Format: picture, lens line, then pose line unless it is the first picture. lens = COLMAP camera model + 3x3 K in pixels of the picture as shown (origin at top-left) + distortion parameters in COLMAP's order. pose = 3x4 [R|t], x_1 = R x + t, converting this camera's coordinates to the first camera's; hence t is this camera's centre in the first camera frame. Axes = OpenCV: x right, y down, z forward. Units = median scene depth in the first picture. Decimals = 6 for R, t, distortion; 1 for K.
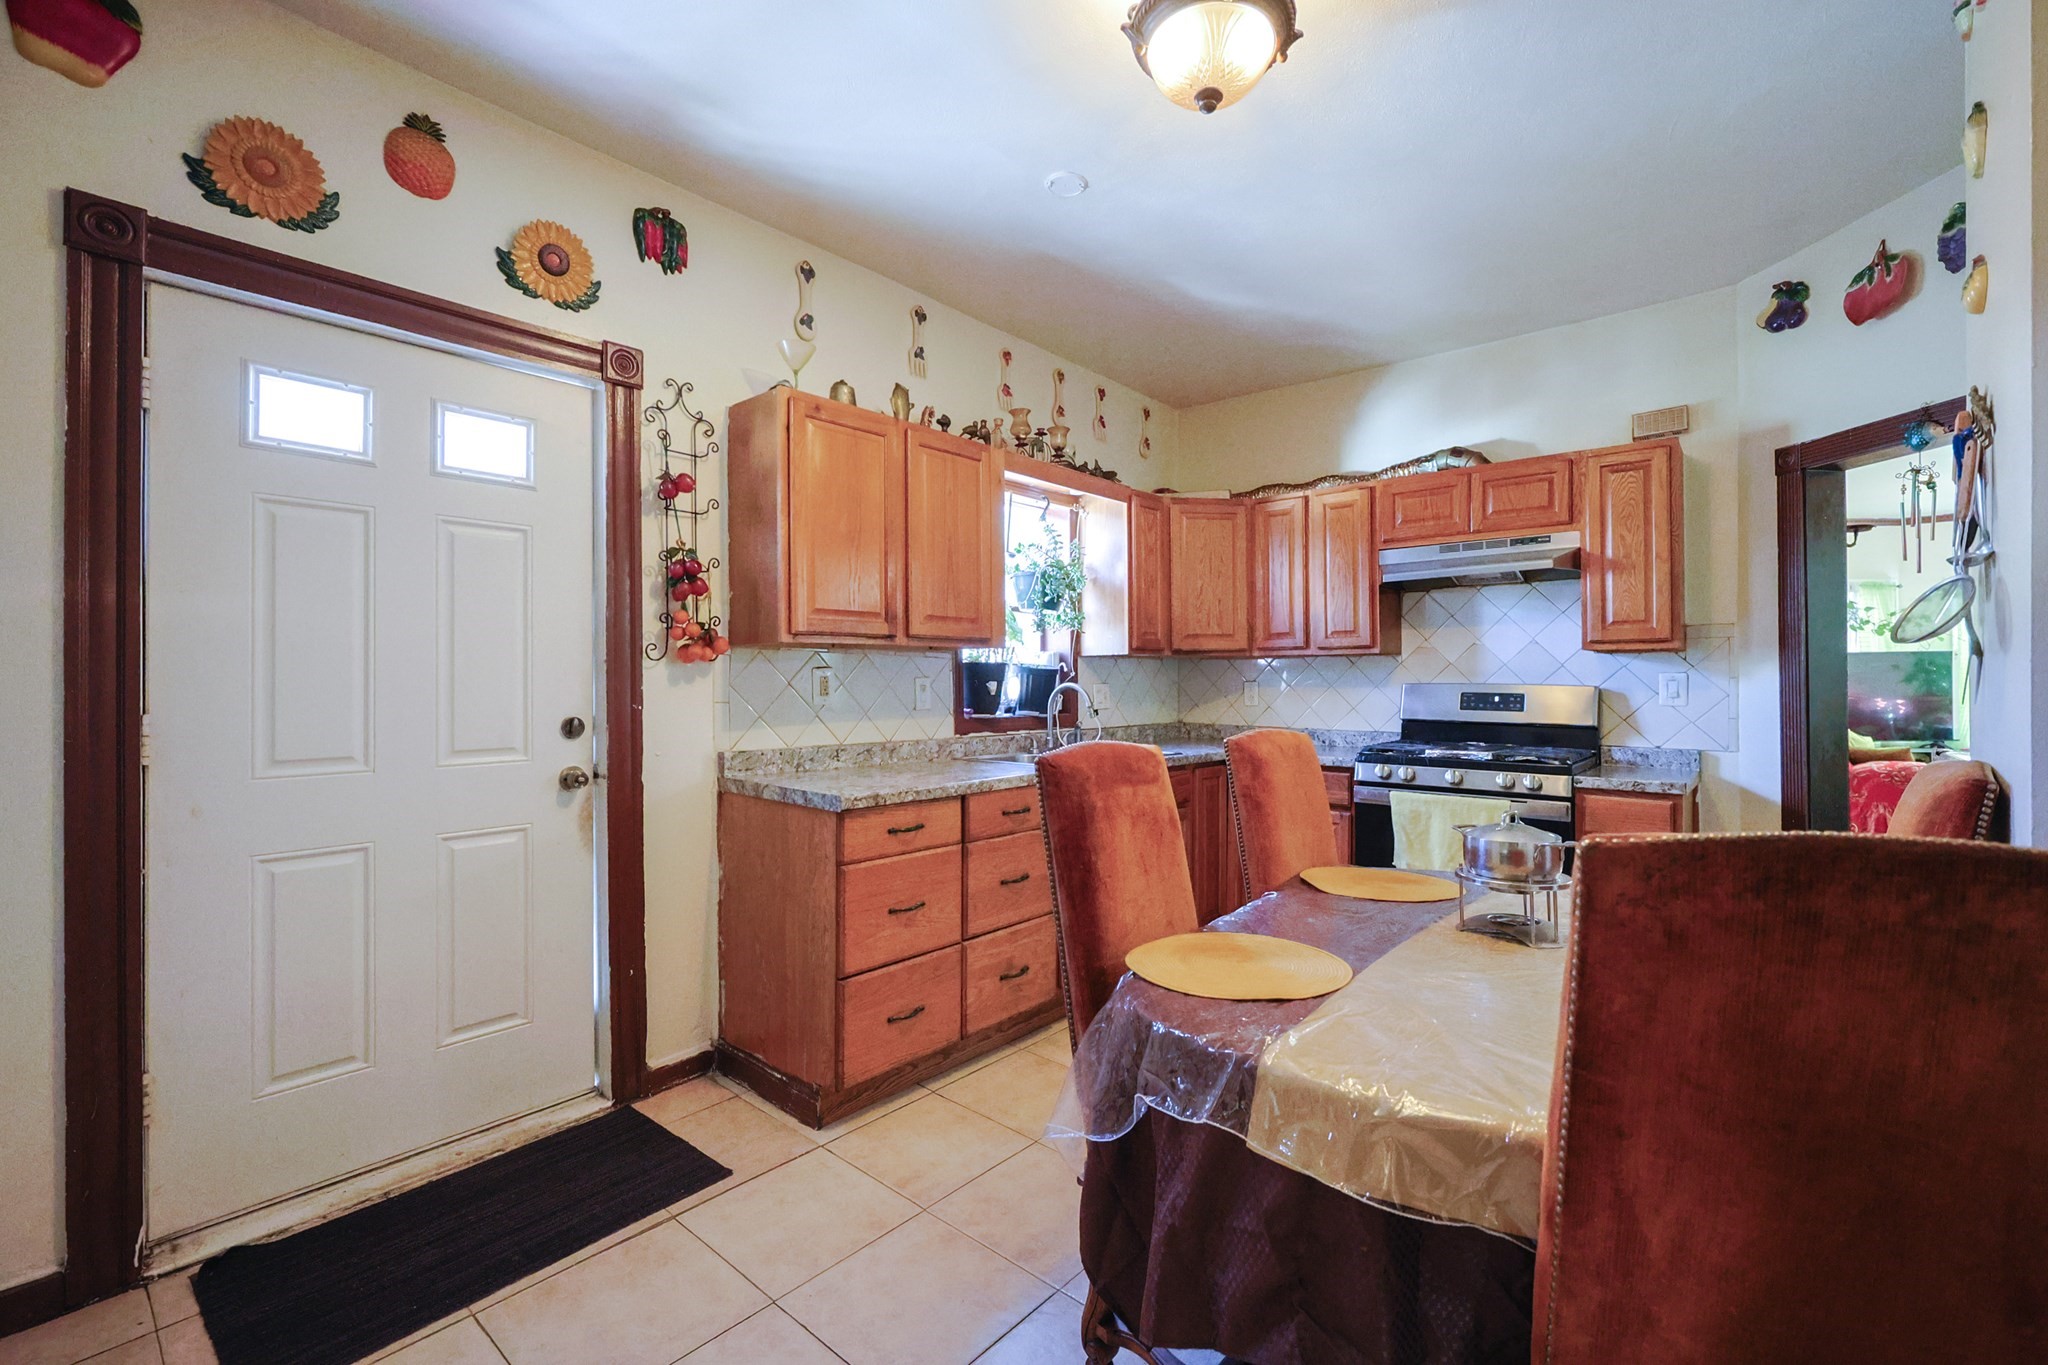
lens RADIAL K [[857.7, 0, 1024.0], [0, 857.7, 682.5], [0, 0, 1]] dist [-0.000307, 0.000098]
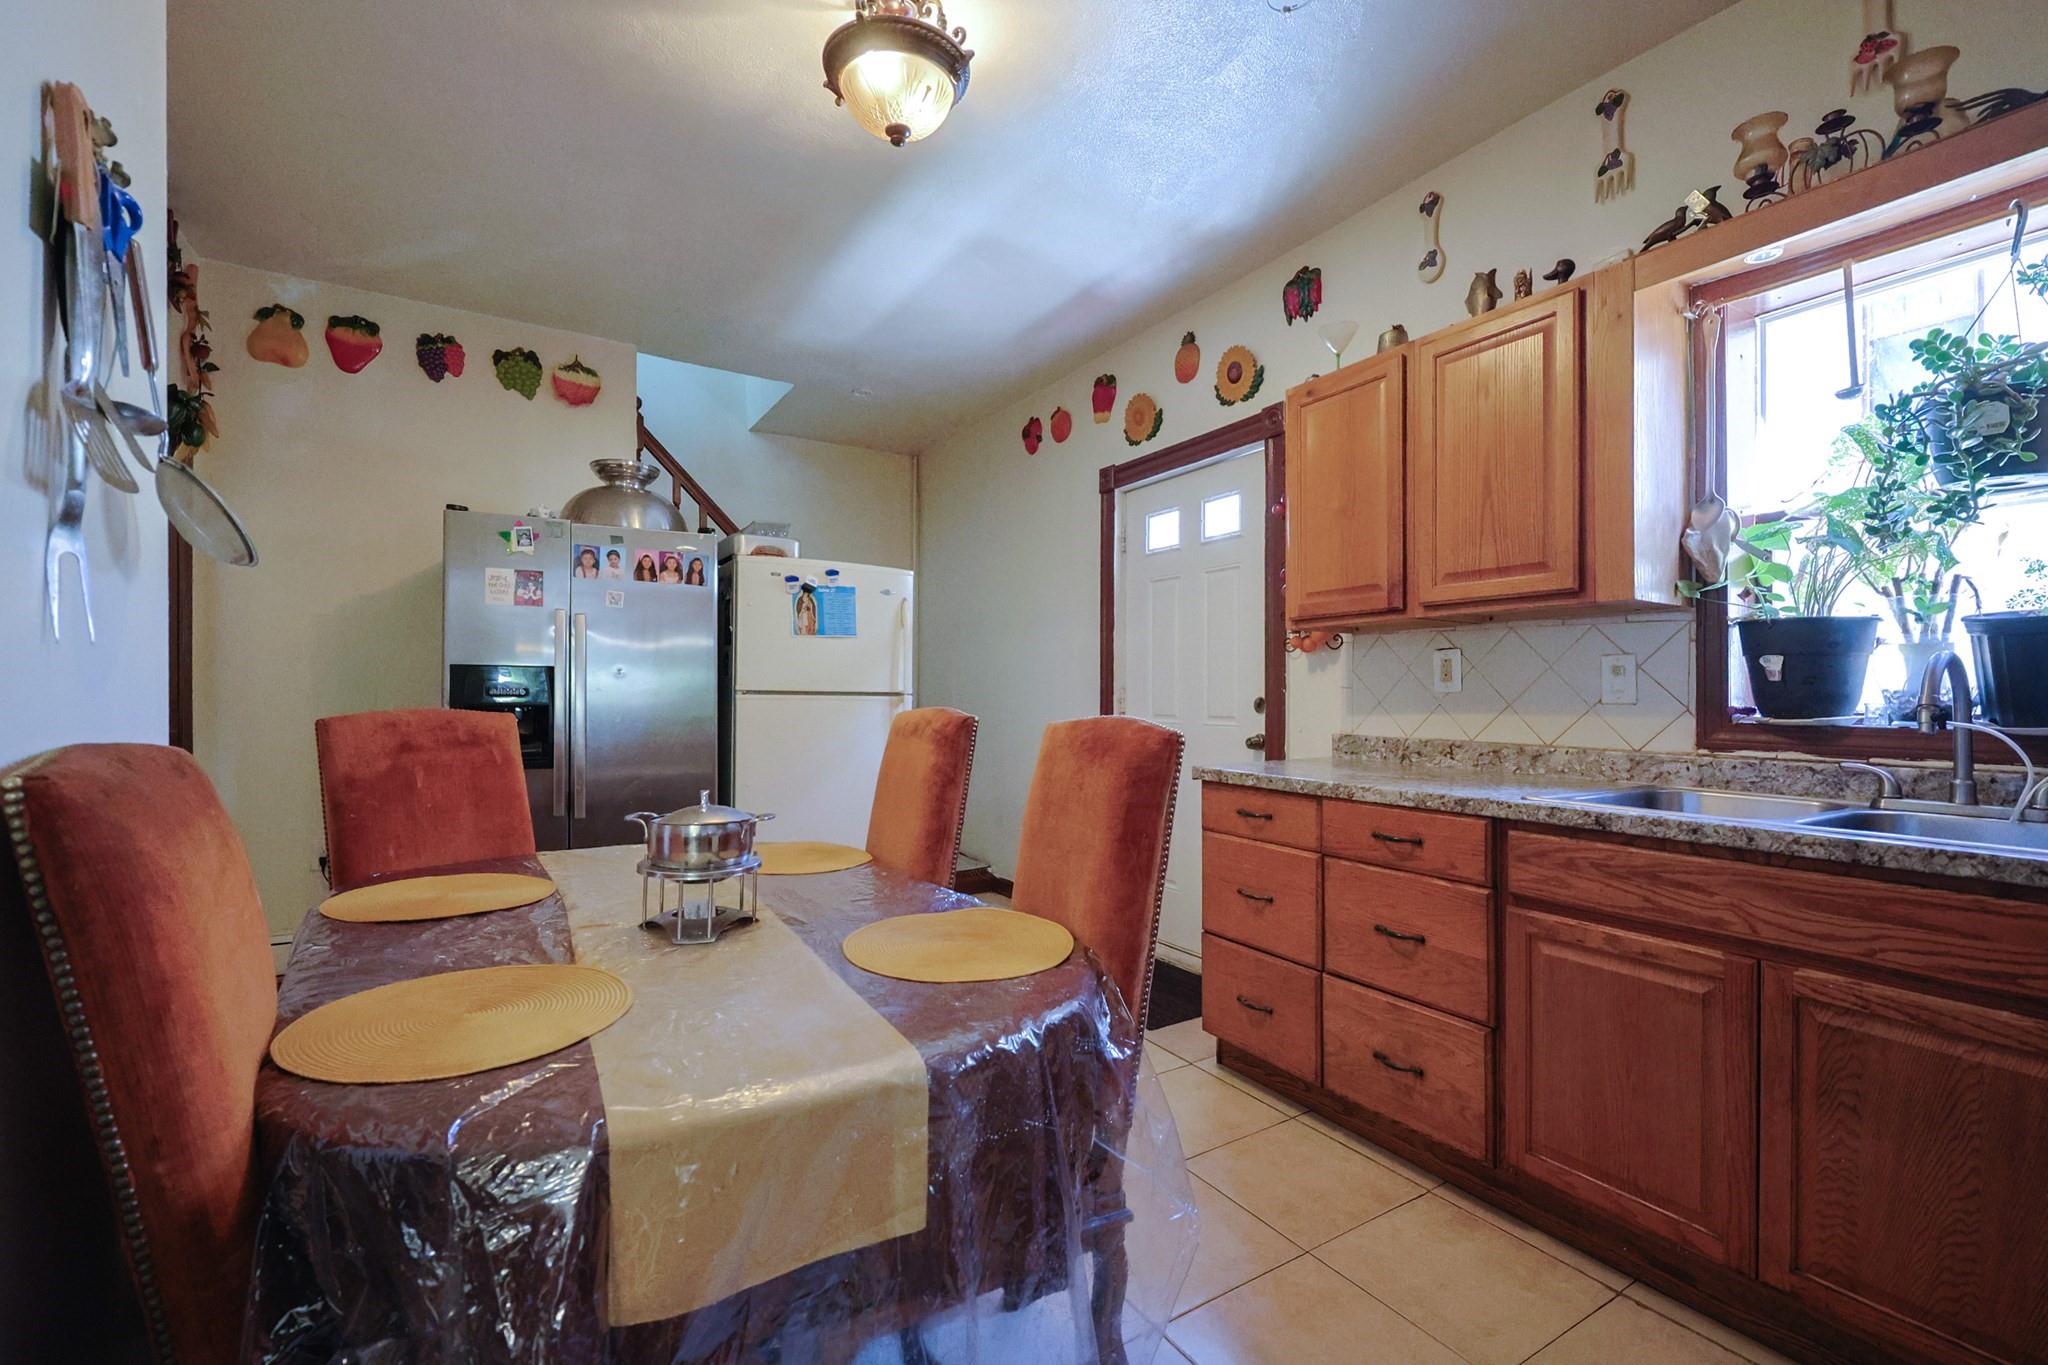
lens RADIAL K [[871.7, 0, 1027.3], [0, 871.7, 698.0], [0, 0, 1]] dist [-0.002307, 0.000268]
pose [[-0.293218, 0.007117, -0.956019, 0.809498], [-0.000452, 0.999971, 0.007583, 0.028398], [0.956045, 0.002656, -0.293206, 0.956727]]
